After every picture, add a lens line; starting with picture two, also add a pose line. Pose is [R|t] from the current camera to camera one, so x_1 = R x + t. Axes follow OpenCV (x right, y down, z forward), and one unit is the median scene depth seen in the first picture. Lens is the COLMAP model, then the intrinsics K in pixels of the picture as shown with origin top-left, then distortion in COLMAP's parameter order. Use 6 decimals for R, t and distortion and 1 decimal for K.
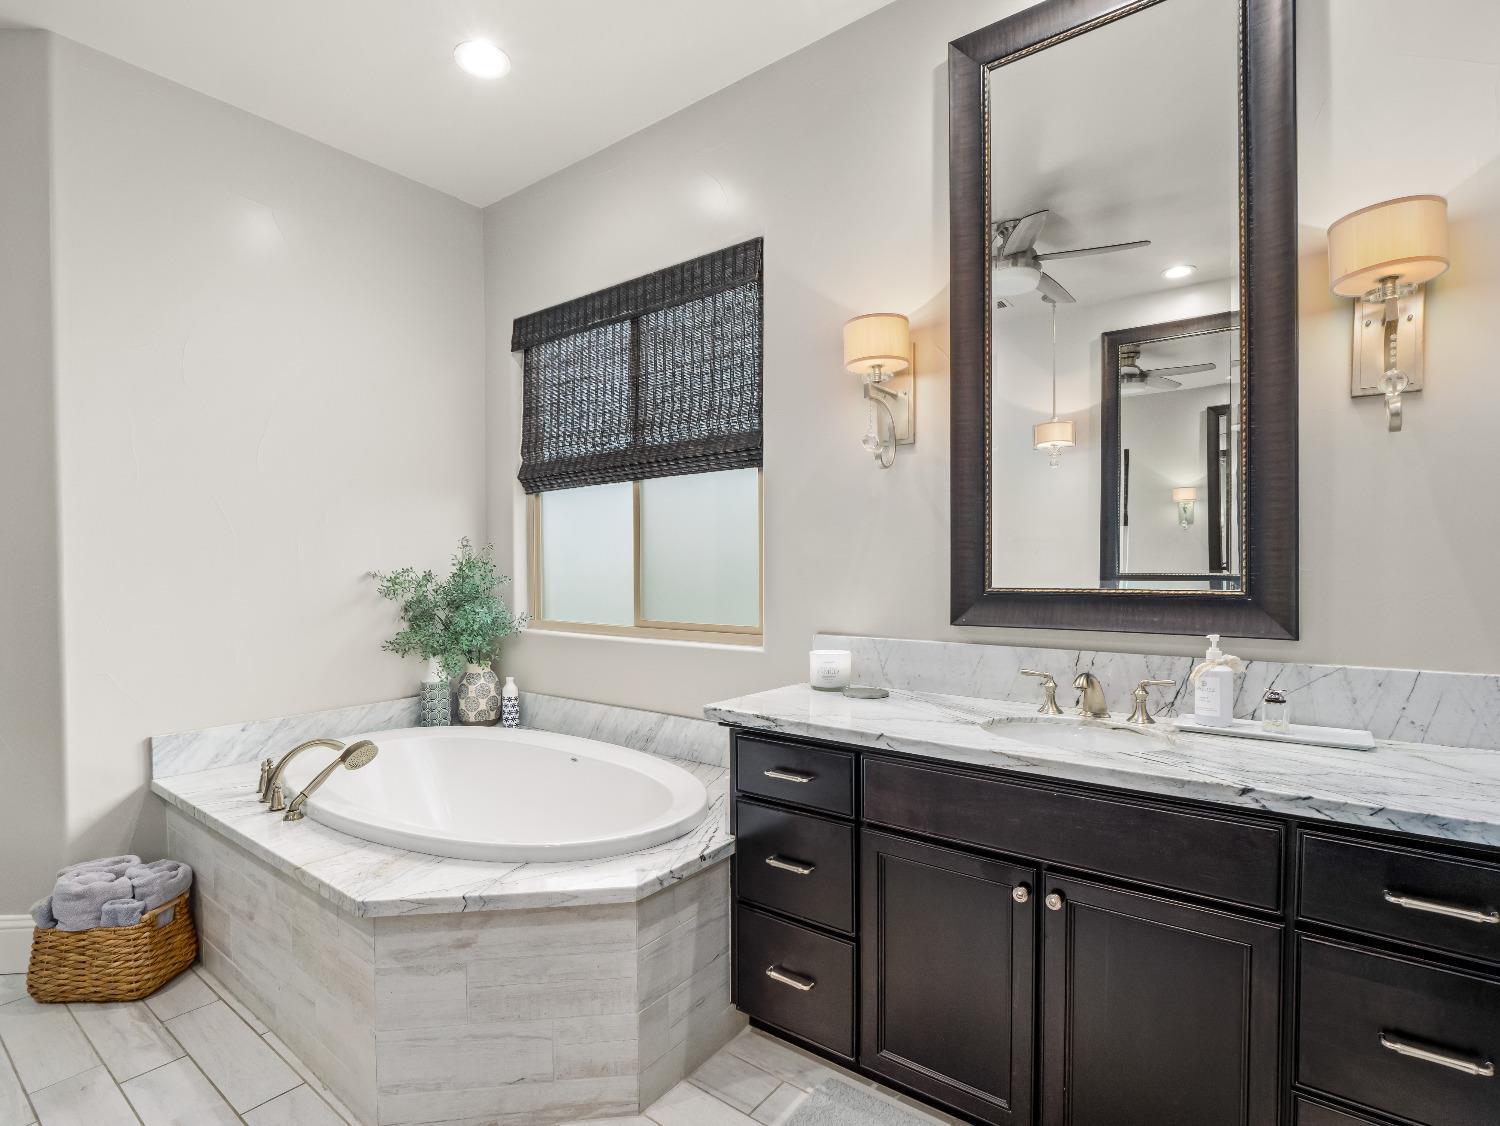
lens RADIAL K [[765.8, 0, 747.6], [0, 765.8, 587.4], [0, 0, 1]] dist [0.000722, -0.000395]
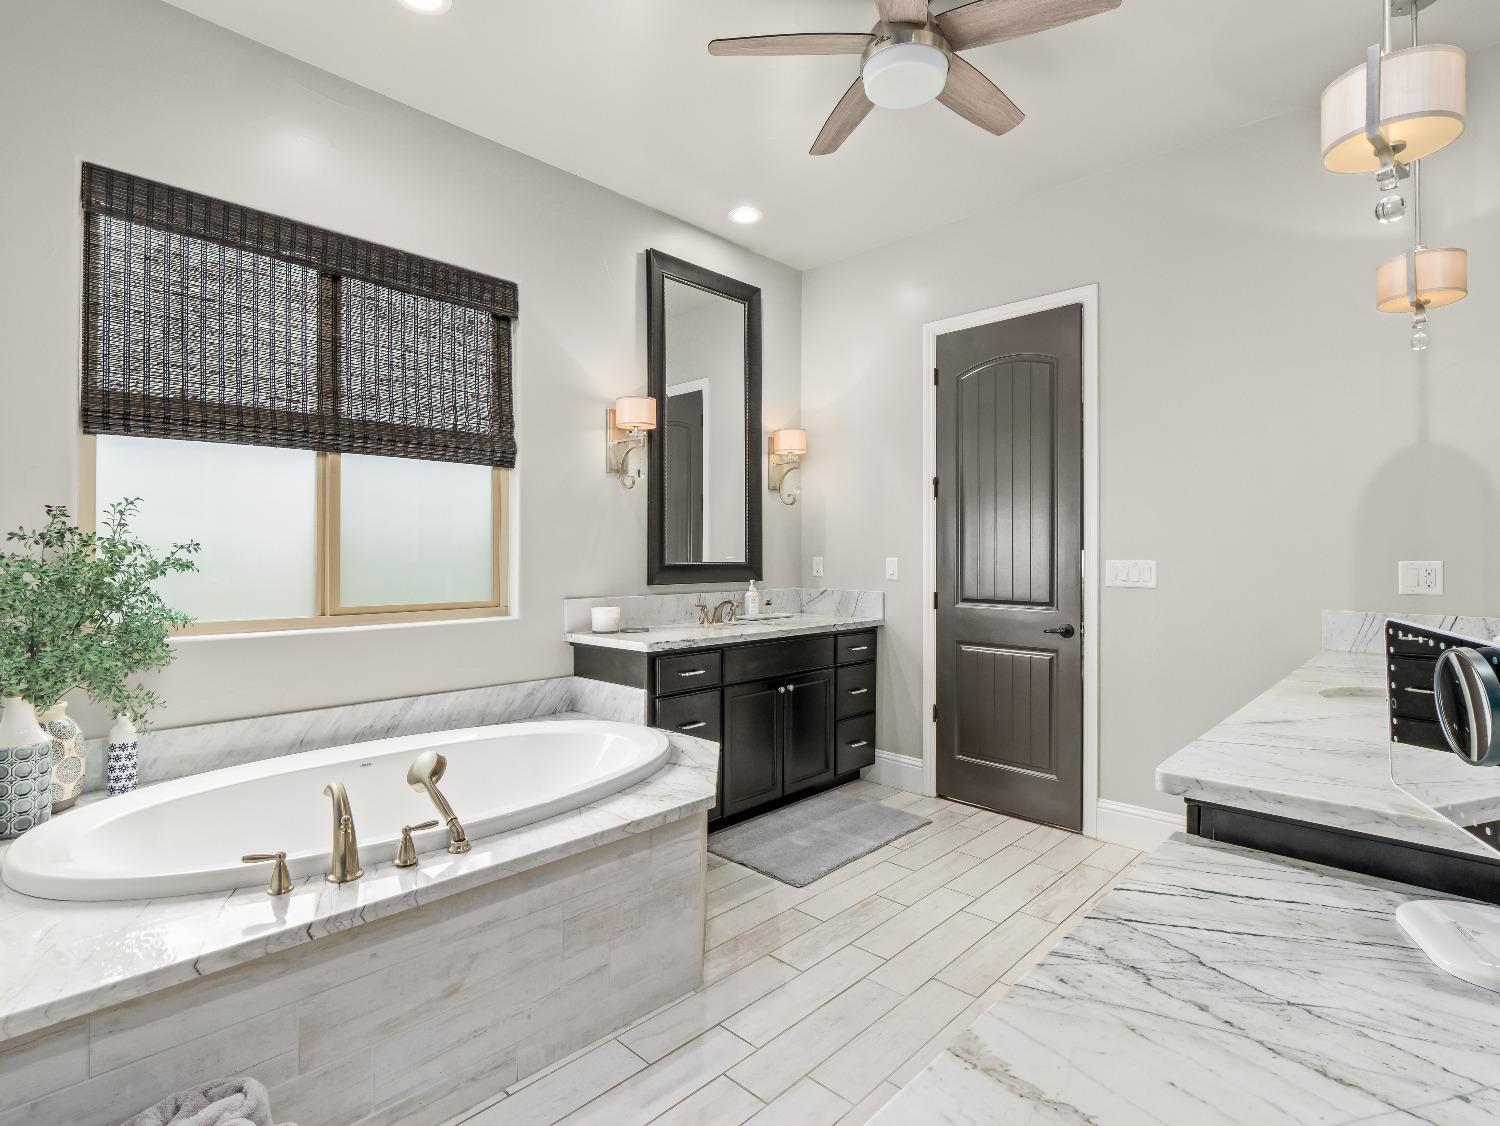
lens RADIAL K [[772.8, 0, 750.0], [0, 772.8, 563.0], [0, 0, 1]] dist [-0.017277, -0.000364]
pose [[0.076464, 0.001499, 0.997071, -1.016520], [0.032430, 0.999466, -0.003990, 0.009765], [-0.996545, 0.032641, 0.076375, 0.457241]]
